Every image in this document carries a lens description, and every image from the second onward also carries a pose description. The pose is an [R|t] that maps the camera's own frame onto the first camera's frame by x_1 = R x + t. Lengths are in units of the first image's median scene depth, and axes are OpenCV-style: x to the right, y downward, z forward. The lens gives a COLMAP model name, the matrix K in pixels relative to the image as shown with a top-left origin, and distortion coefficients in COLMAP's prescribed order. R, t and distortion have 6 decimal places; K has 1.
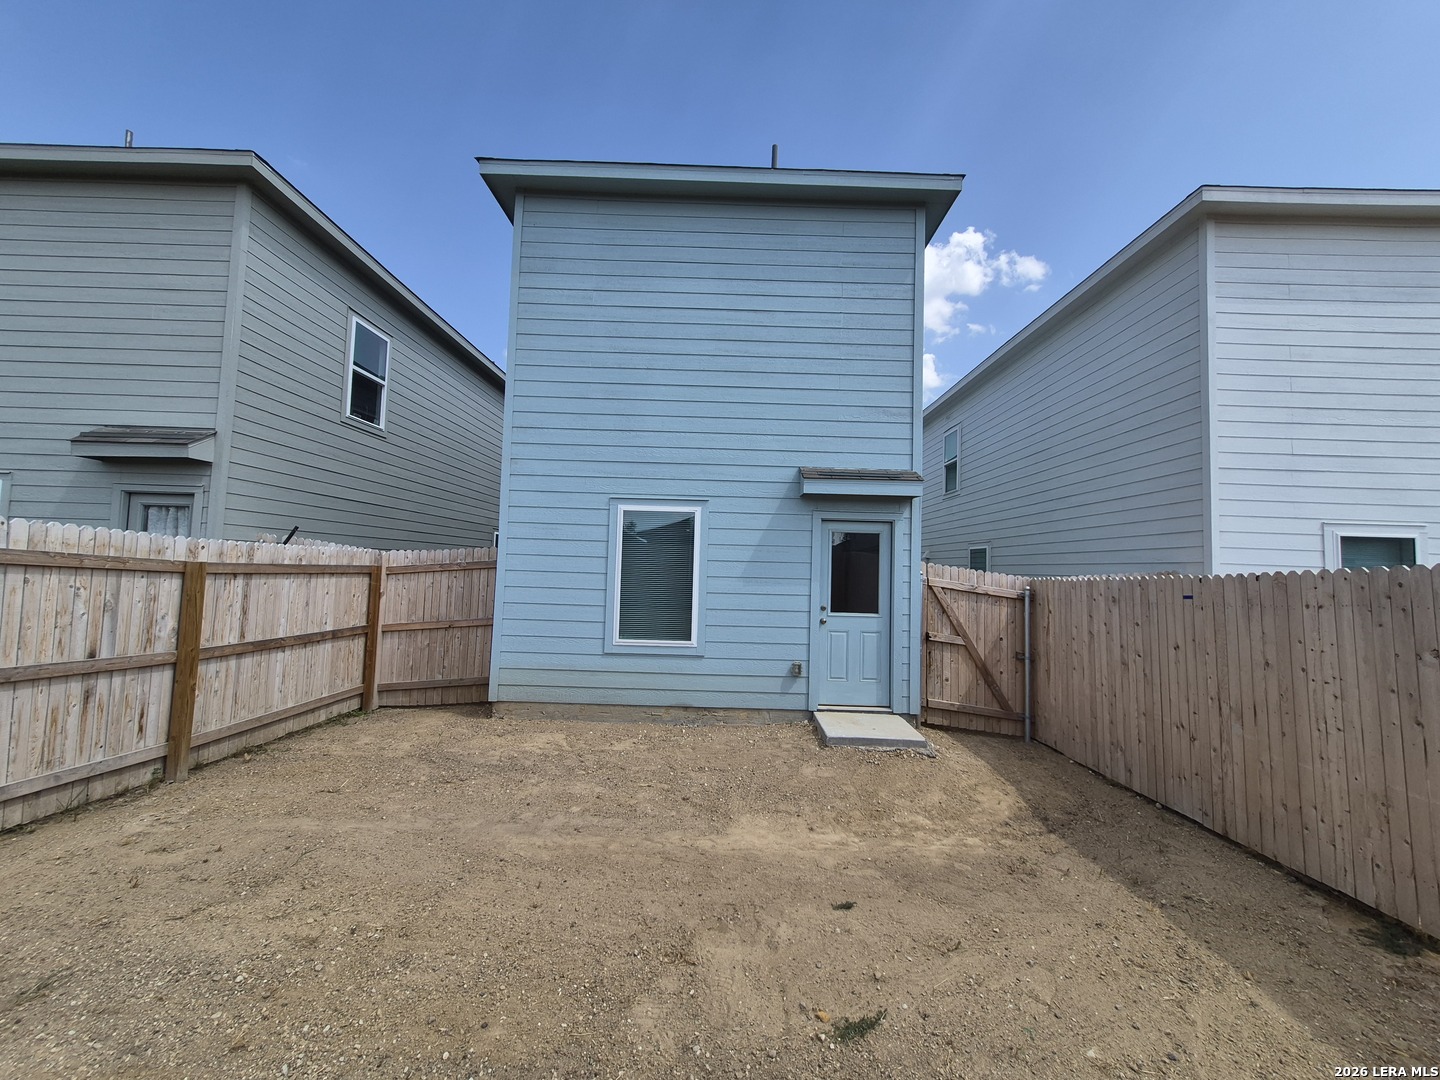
lens RADIAL K [[570.3, 0, 727.6], [0, 570.3, 534.4], [0, 0, 1]] dist [0.013462, -0.000195]
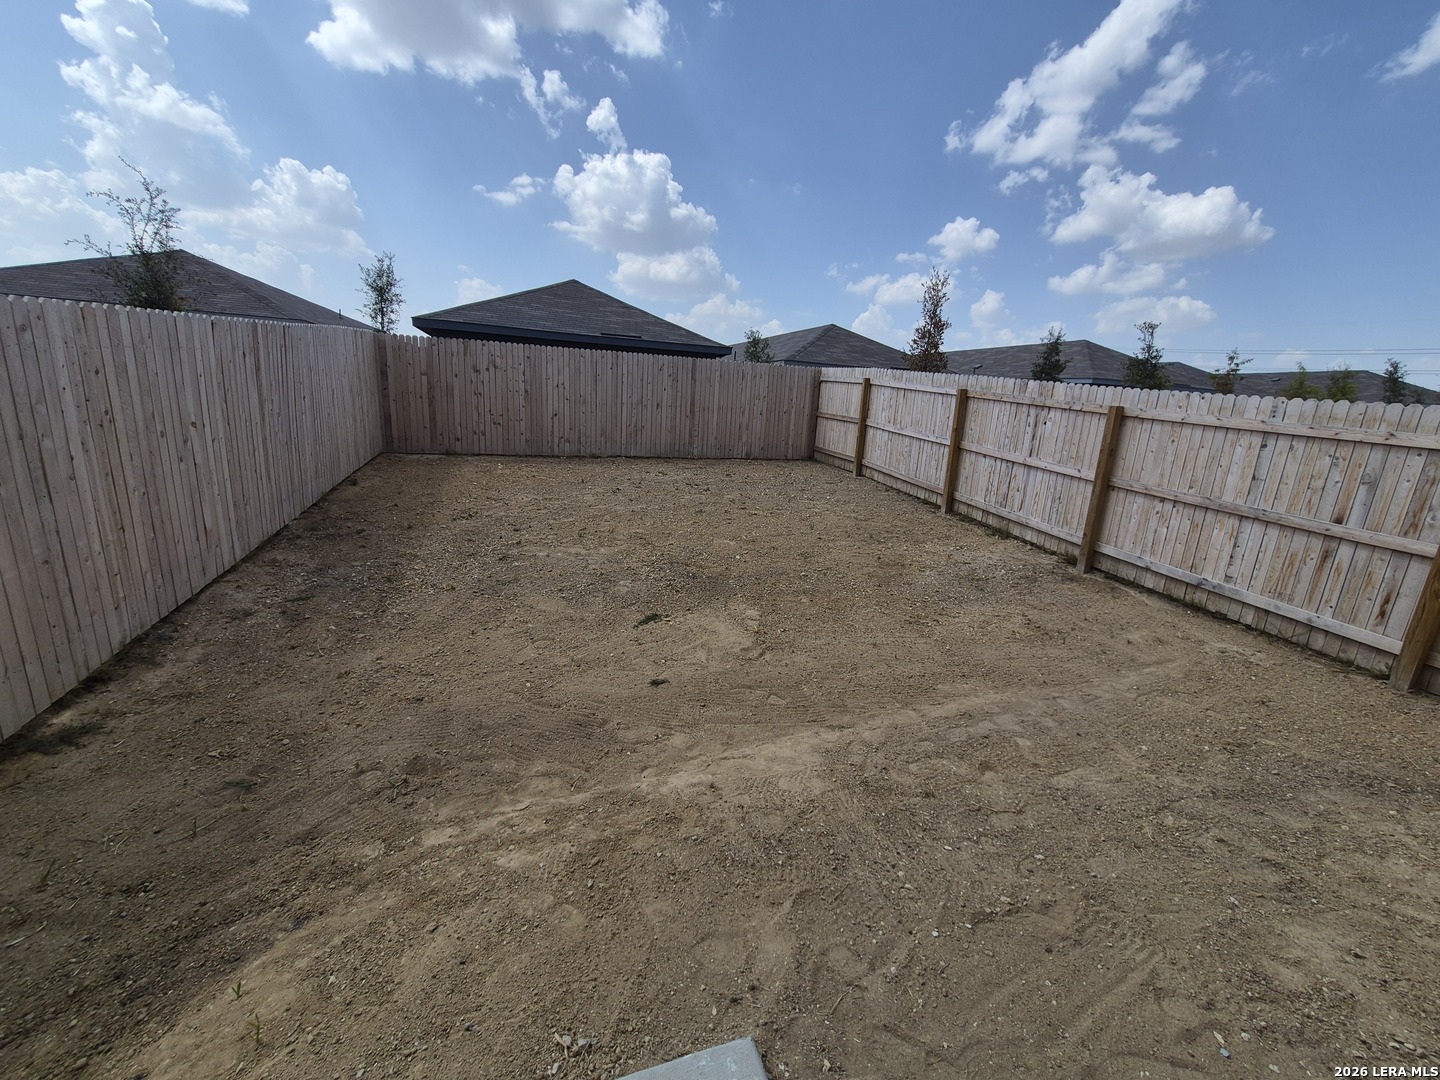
lens RADIAL K [[570.3, 0, 727.6], [0, 570.3, 534.4], [0, 0, 1]] dist [0.013462, -0.000195]
pose [[-0.938206, -0.009653, -0.345942, 0.382475], [-0.070644, 0.983905, 0.164135, 0.137923], [0.338790, 0.178431, -0.923788, 1.663441]]
